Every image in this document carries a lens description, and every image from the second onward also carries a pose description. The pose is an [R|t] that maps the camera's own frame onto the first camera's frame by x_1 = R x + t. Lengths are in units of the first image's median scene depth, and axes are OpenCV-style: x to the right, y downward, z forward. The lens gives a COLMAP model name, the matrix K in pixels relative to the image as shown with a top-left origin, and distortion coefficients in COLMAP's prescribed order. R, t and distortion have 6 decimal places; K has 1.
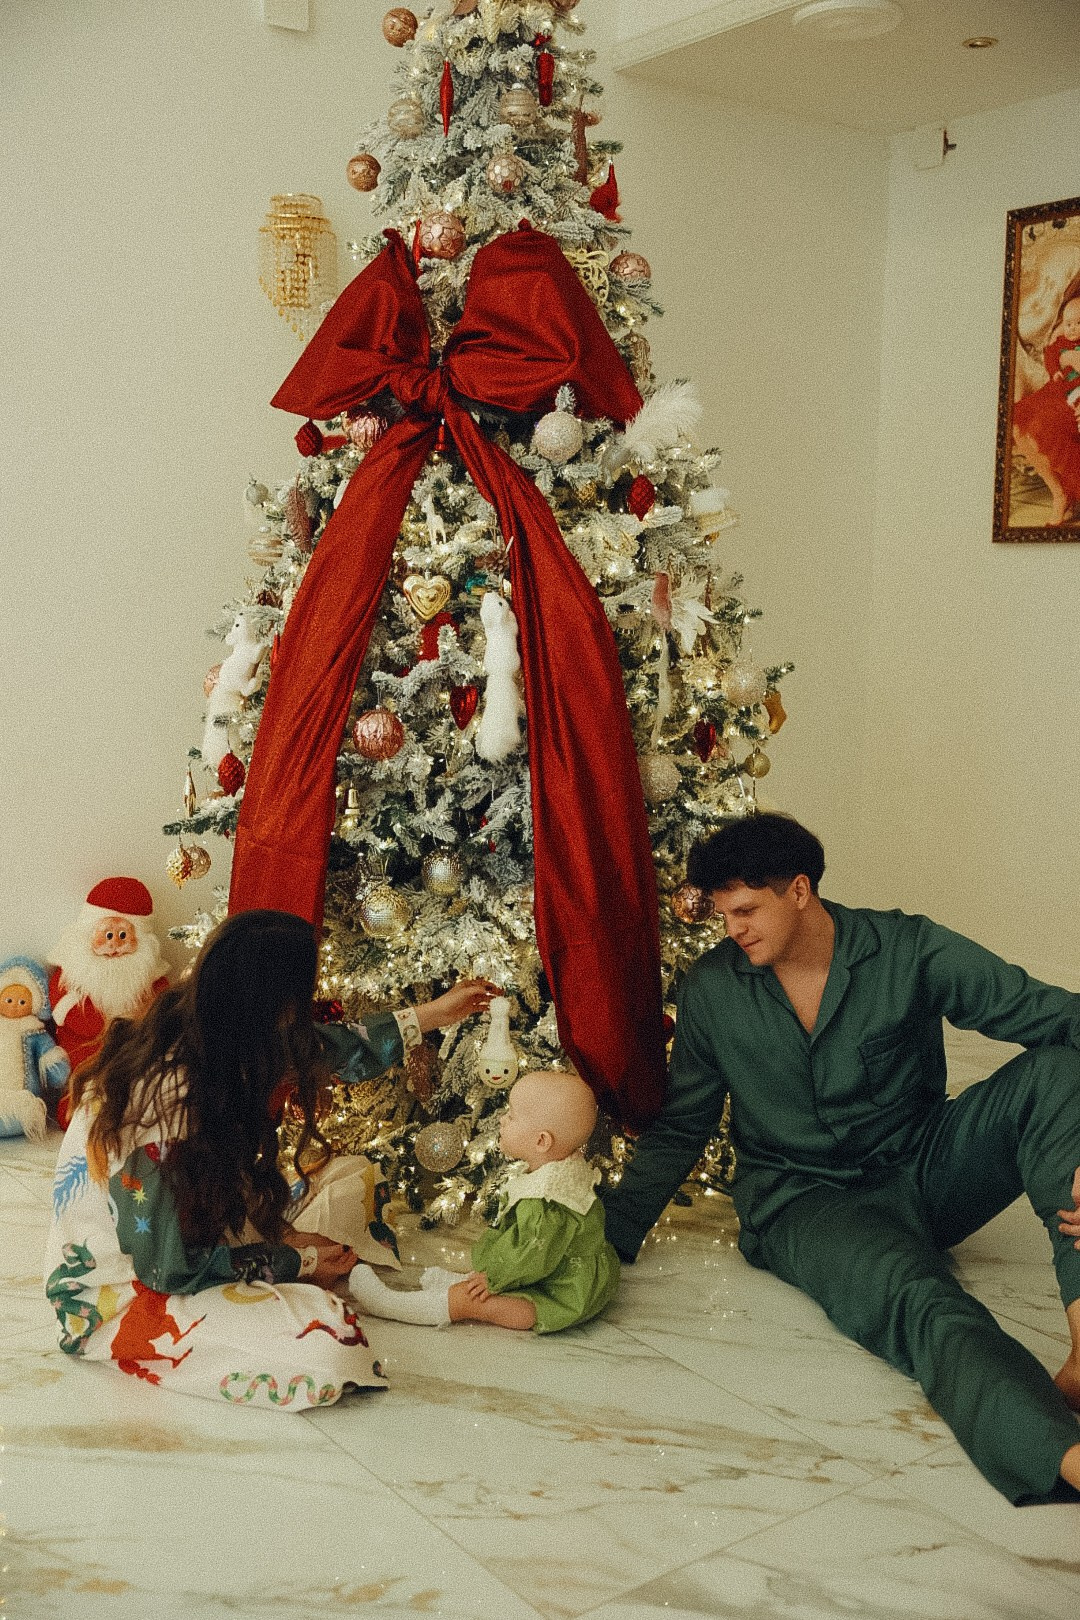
lens RADIAL K [[1647.3, 0, 532.9], [0, 1647.3, 810.0], [0, 0, 1]] dist [-0.022216, 0.097671]
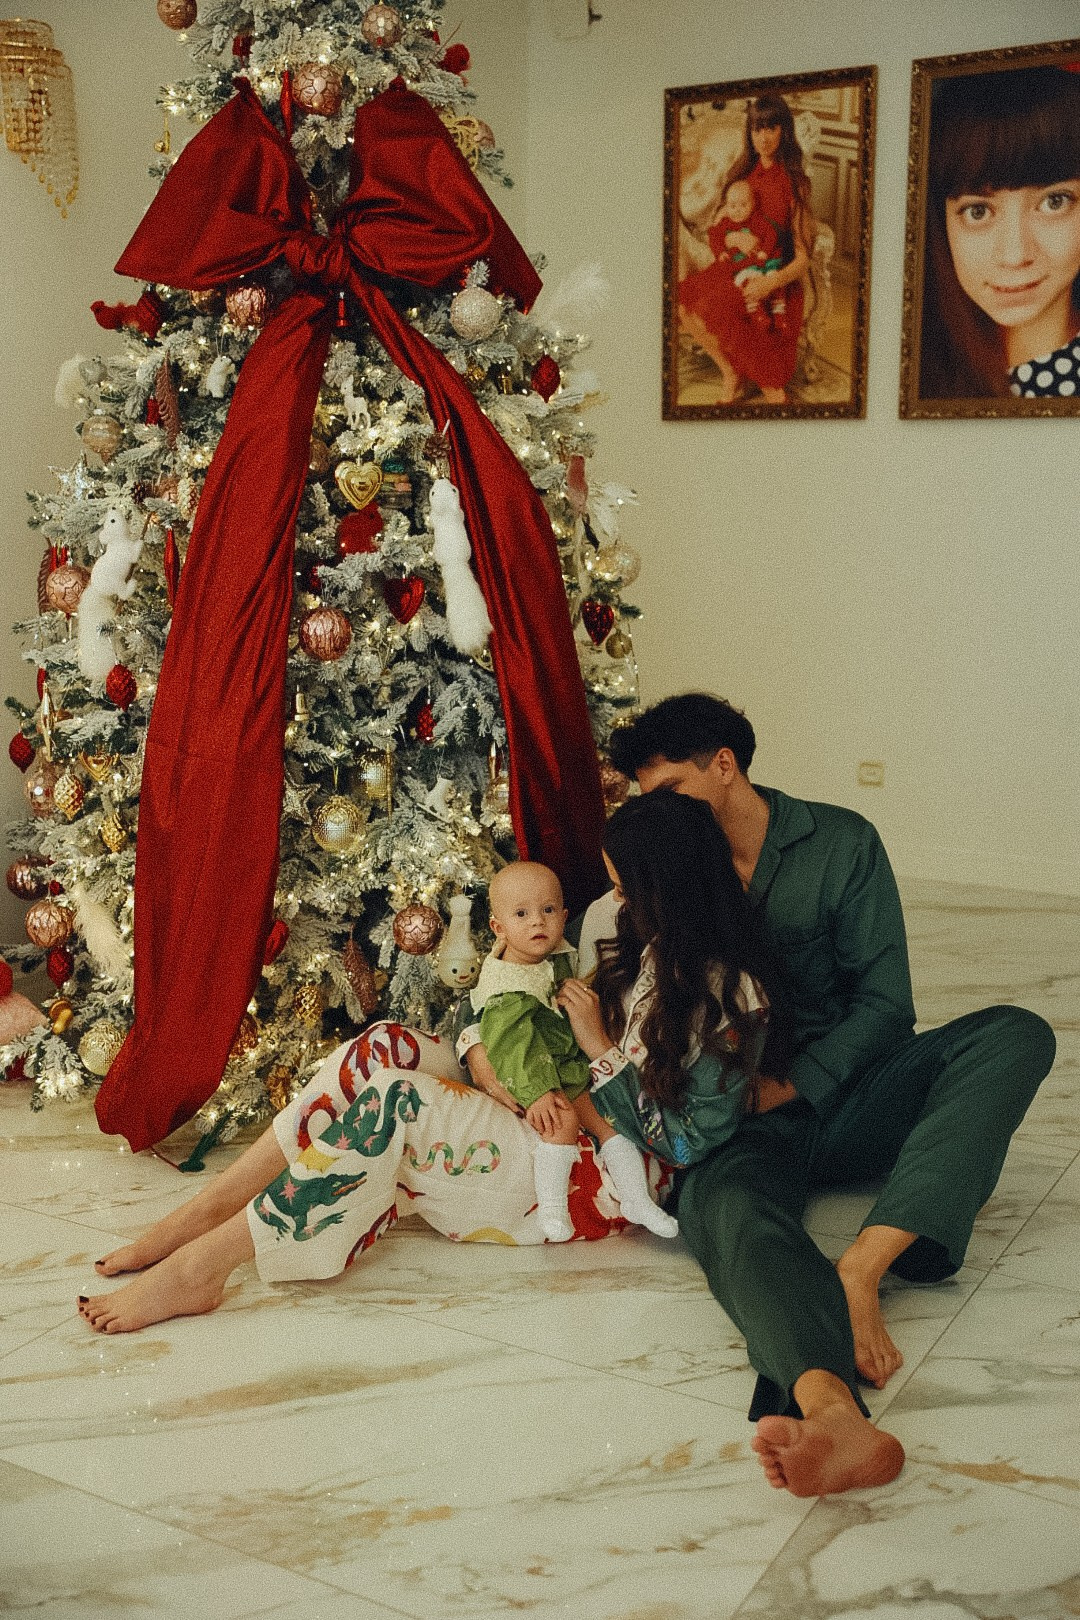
lens RADIAL K [[1745.9, 0, 540.0], [0, 1745.9, 810.0], [0, 0, 1]] dist [0.006286, 0.066327]
pose [[0.922568, -0.090407, 0.375094, -0.342563], [0.068091, 0.995052, 0.072360, -0.008694], [-0.379780, -0.041217, 0.924158, 0.024525]]
